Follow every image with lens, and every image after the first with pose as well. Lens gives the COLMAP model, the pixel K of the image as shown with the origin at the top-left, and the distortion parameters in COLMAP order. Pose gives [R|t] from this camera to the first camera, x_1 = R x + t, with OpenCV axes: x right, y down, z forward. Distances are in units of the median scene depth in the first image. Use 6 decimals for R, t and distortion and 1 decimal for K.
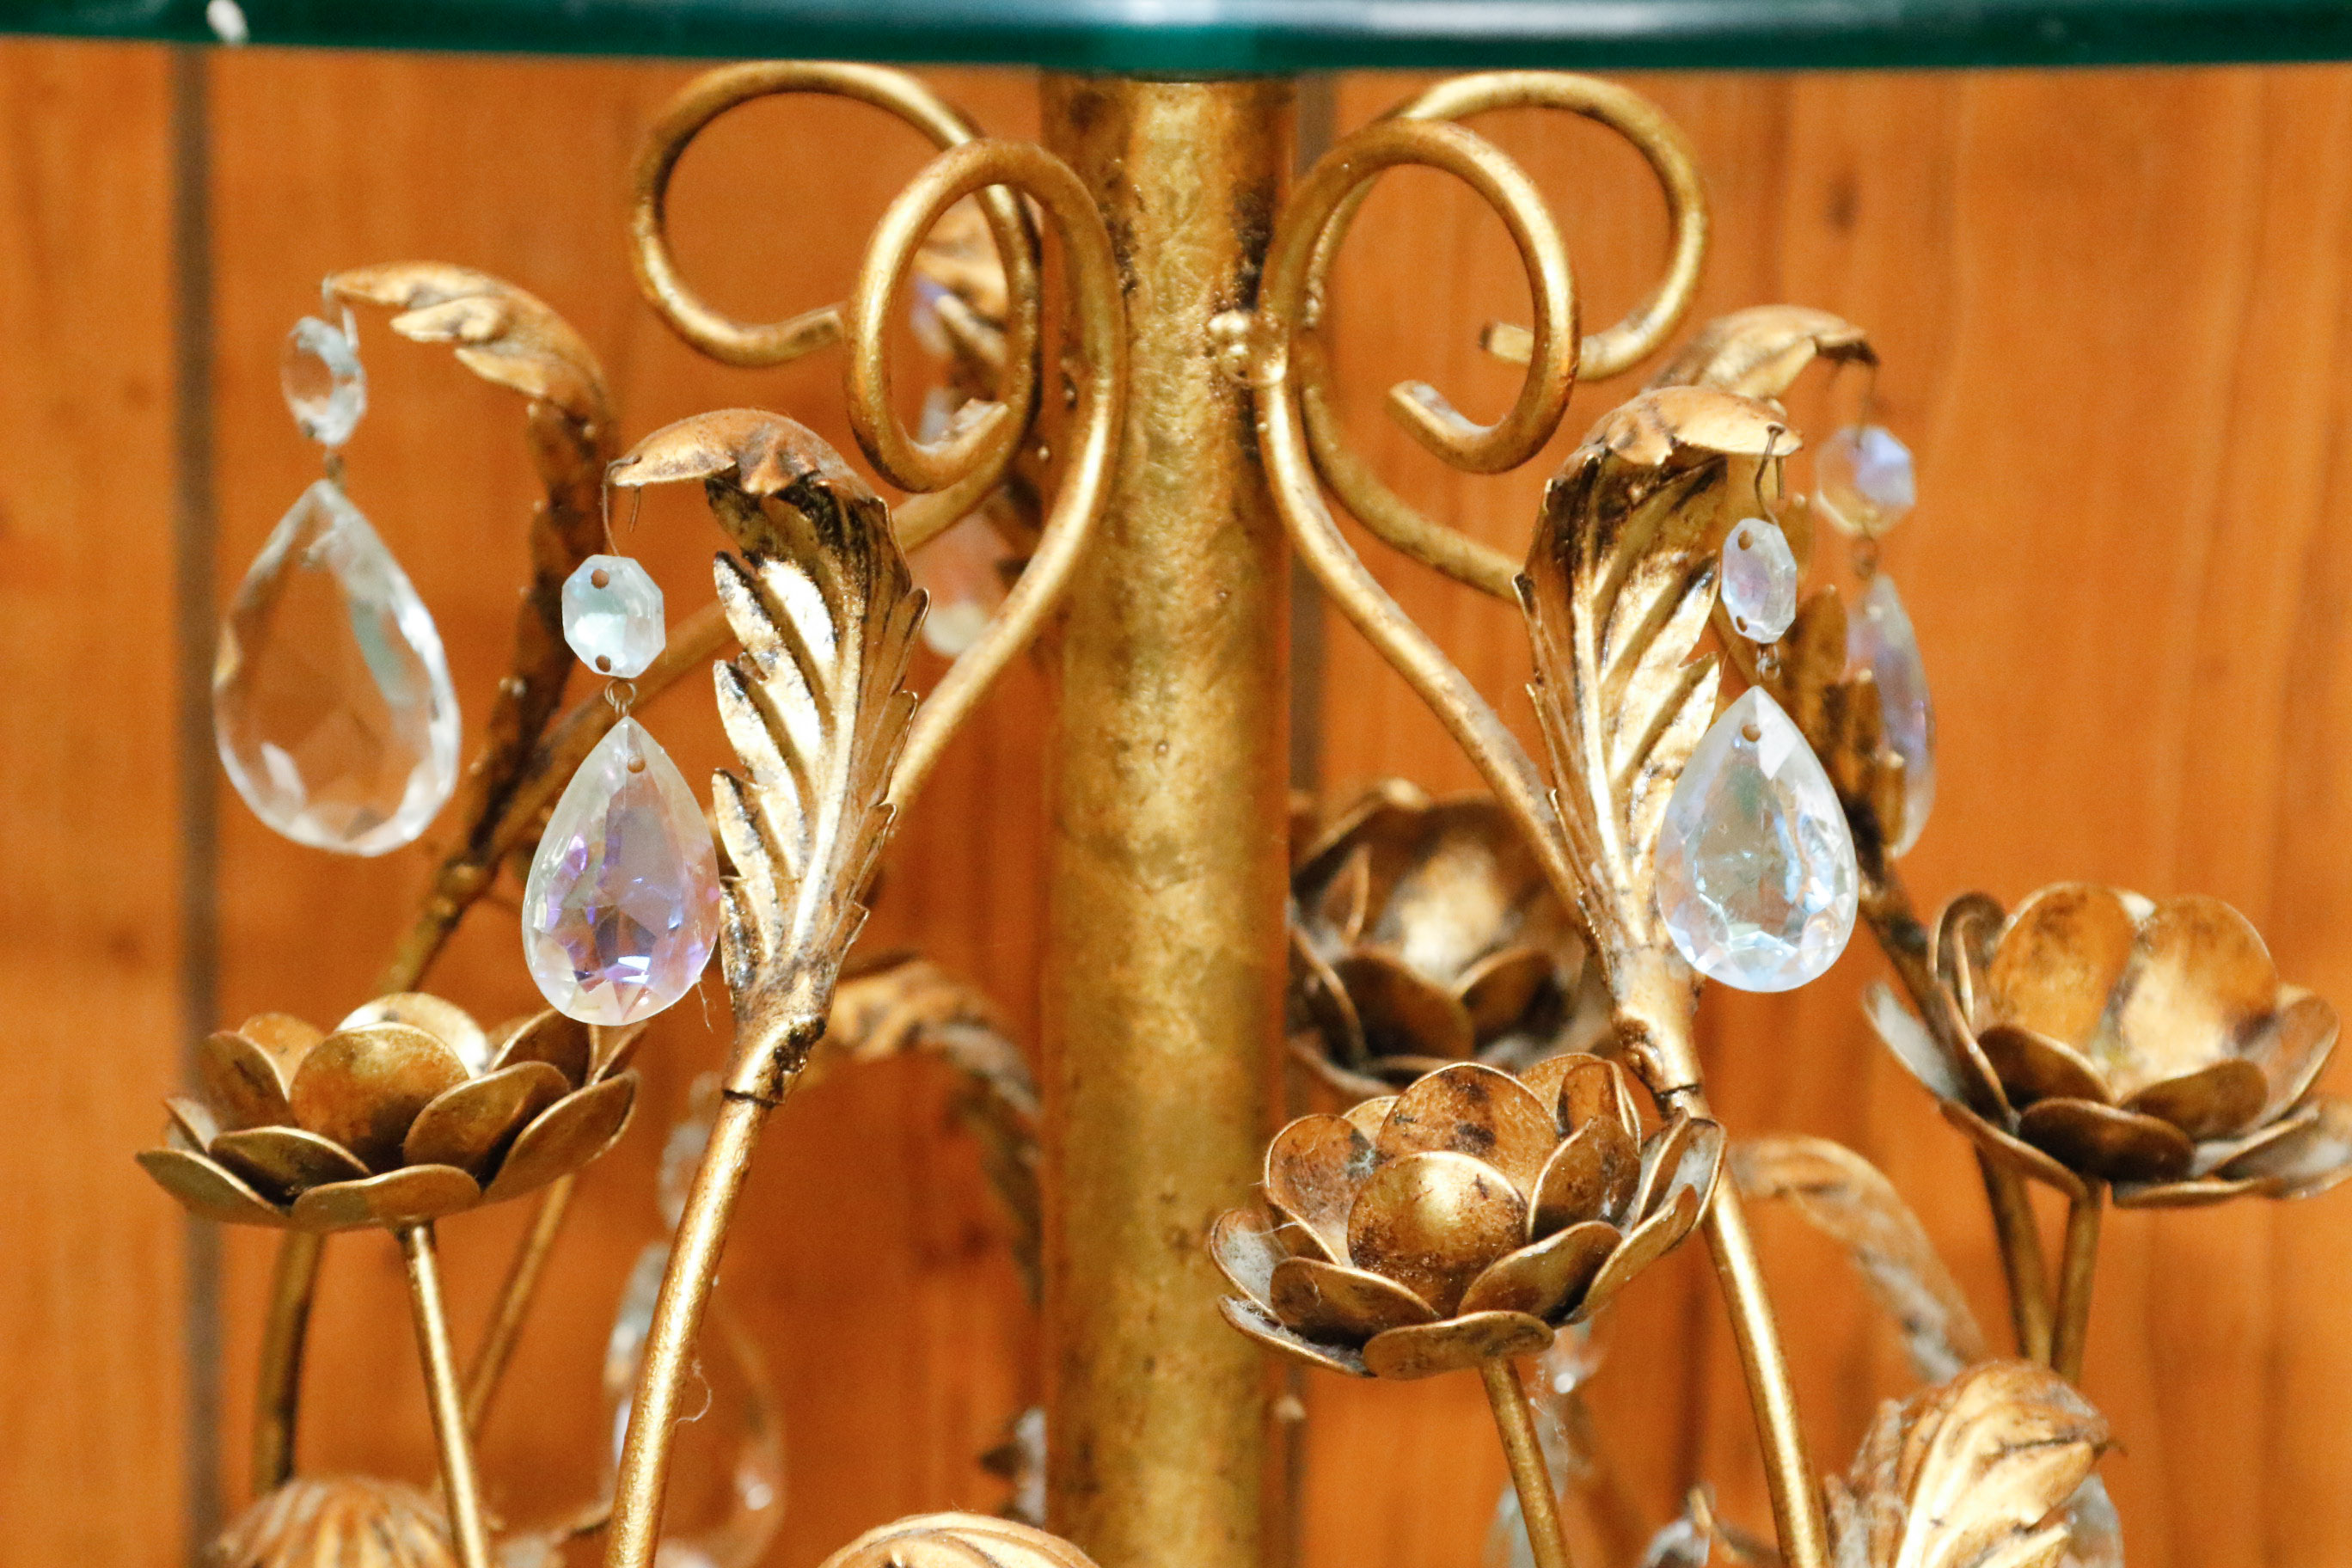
lens RADIAL K [[8641.2, 0, 1184.4], [0, 8641.2, 784.9], [0, 0, 1]] dist [0.522511, 0.000000]
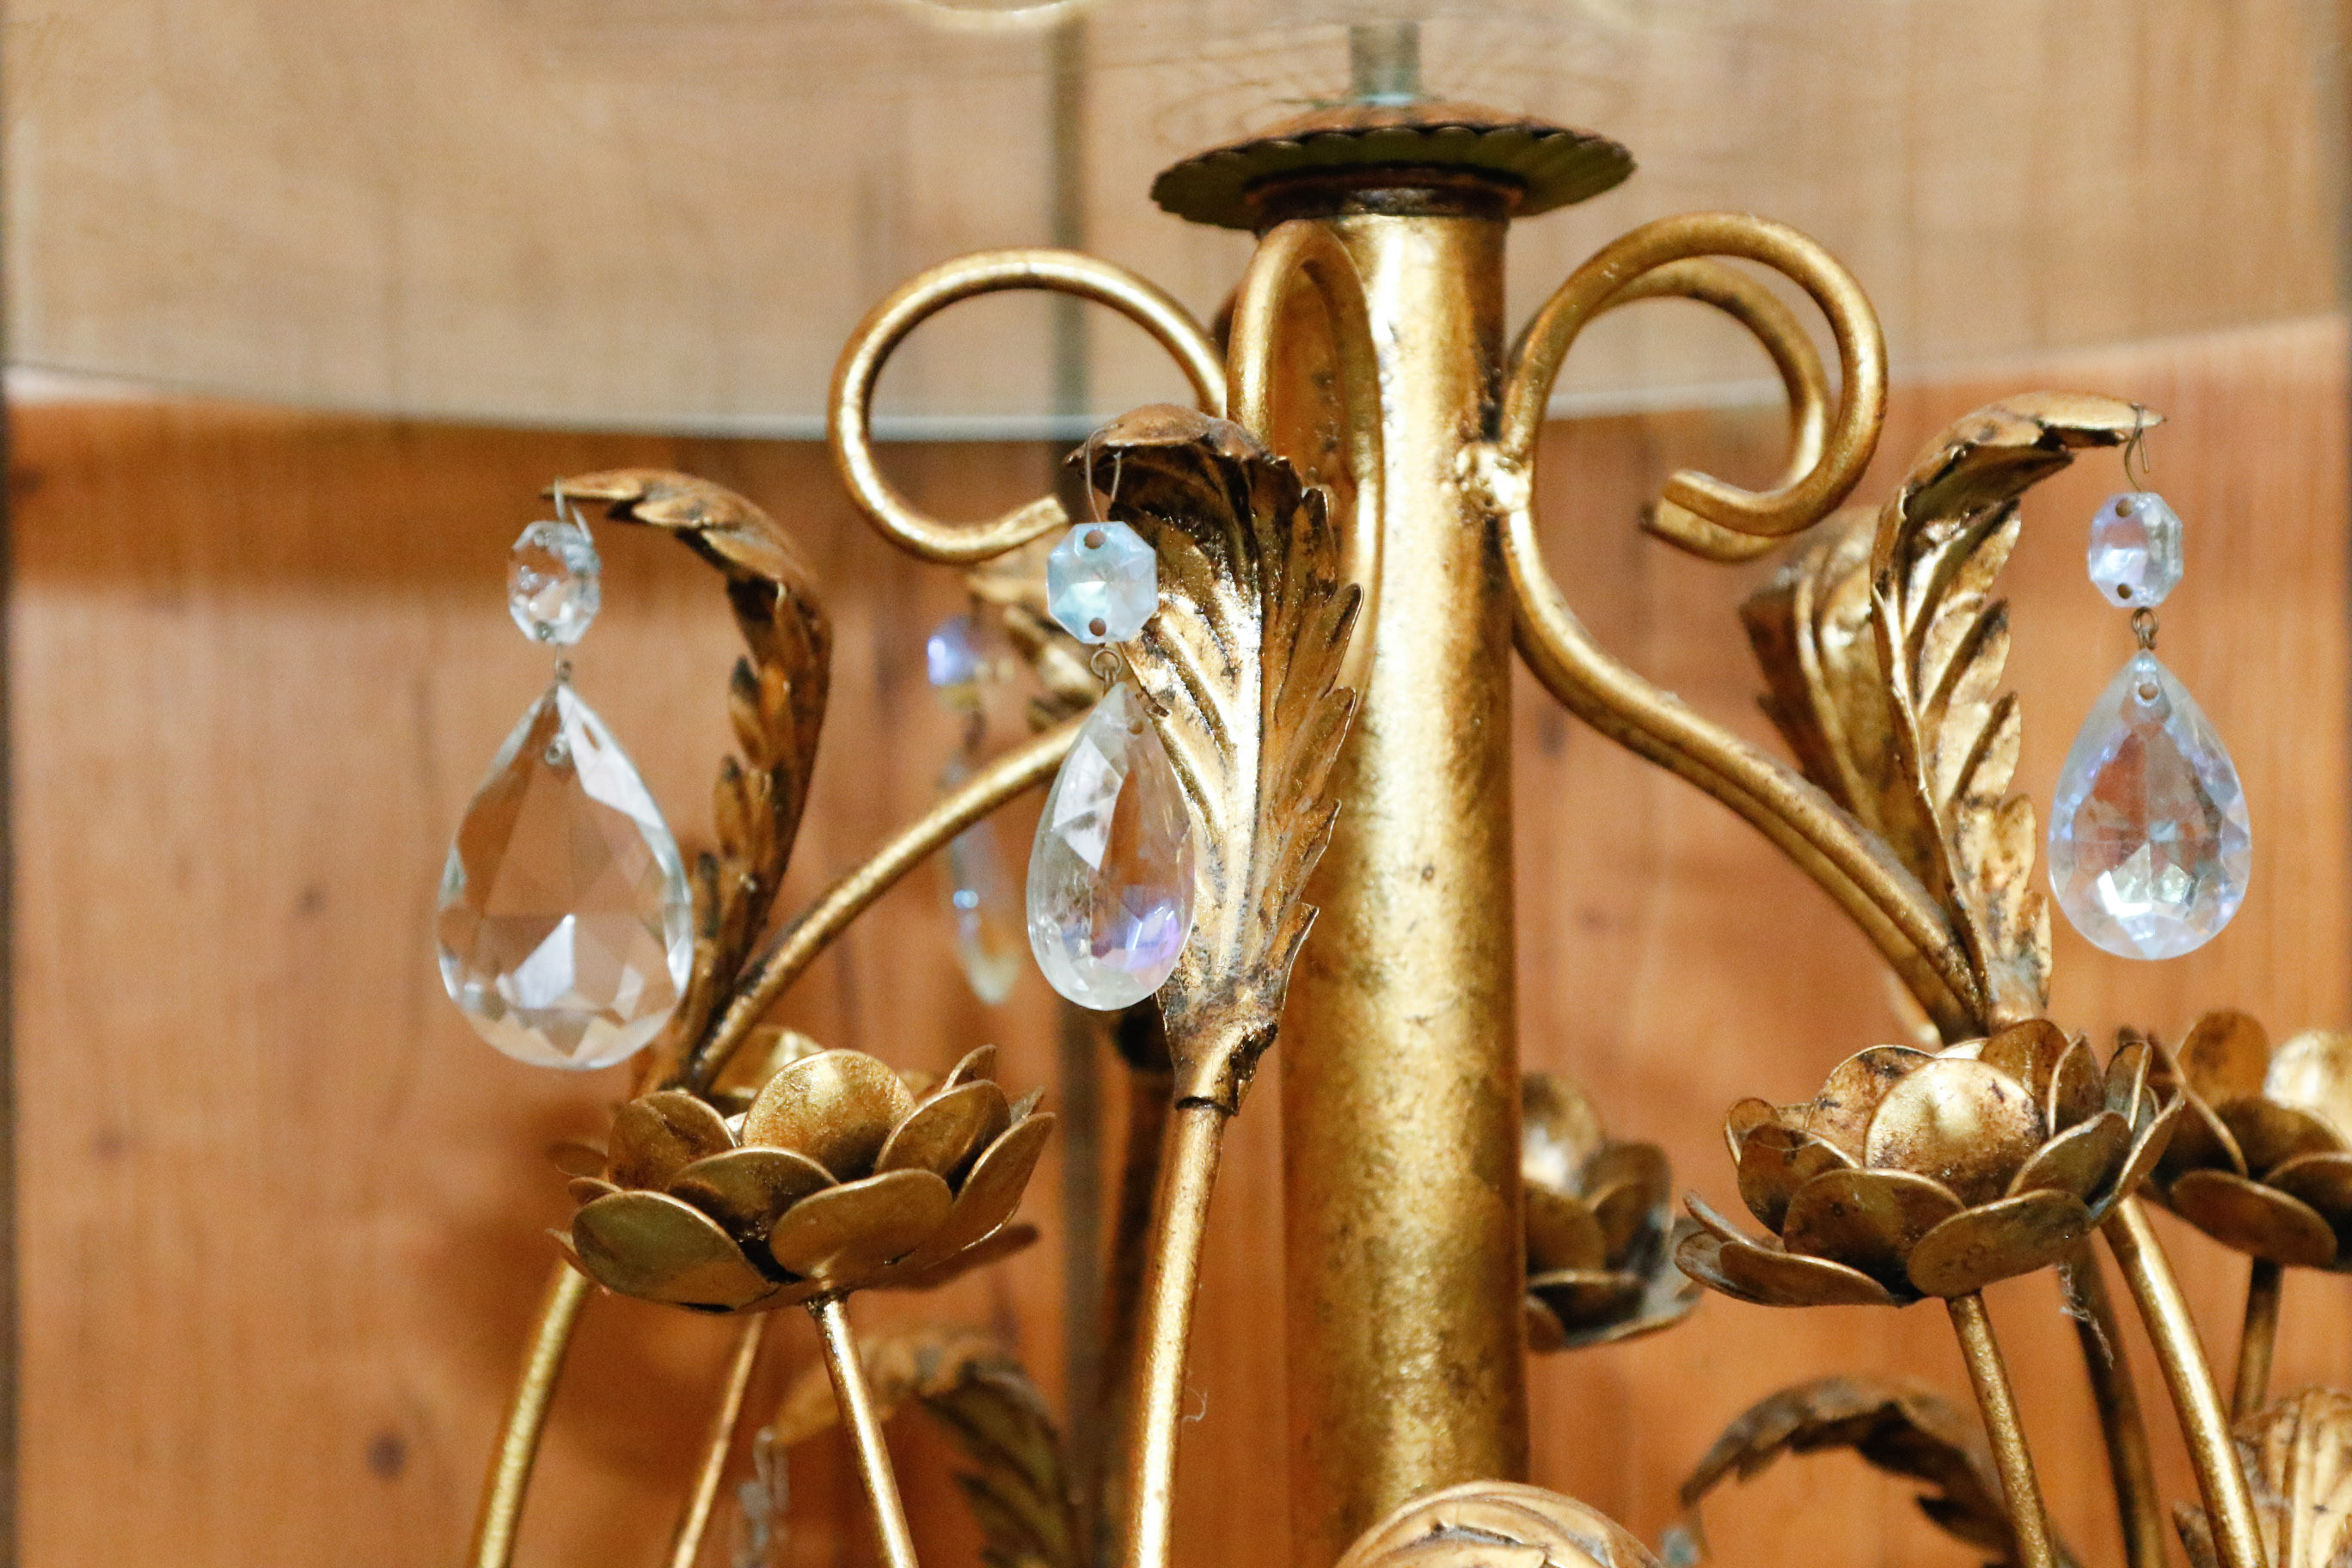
lens RADIAL K [[7327.6, 0, 1185.2], [0, 7327.6, 797.3], [0, 0, 1]] dist [0.265658, 0.000000]
pose [[0.959083, -0.022754, 0.282209, -0.283433], [0.097478, 0.962363, -0.253685, 0.210827], [-0.265815, 0.270815, 0.925204, 0.208724]]
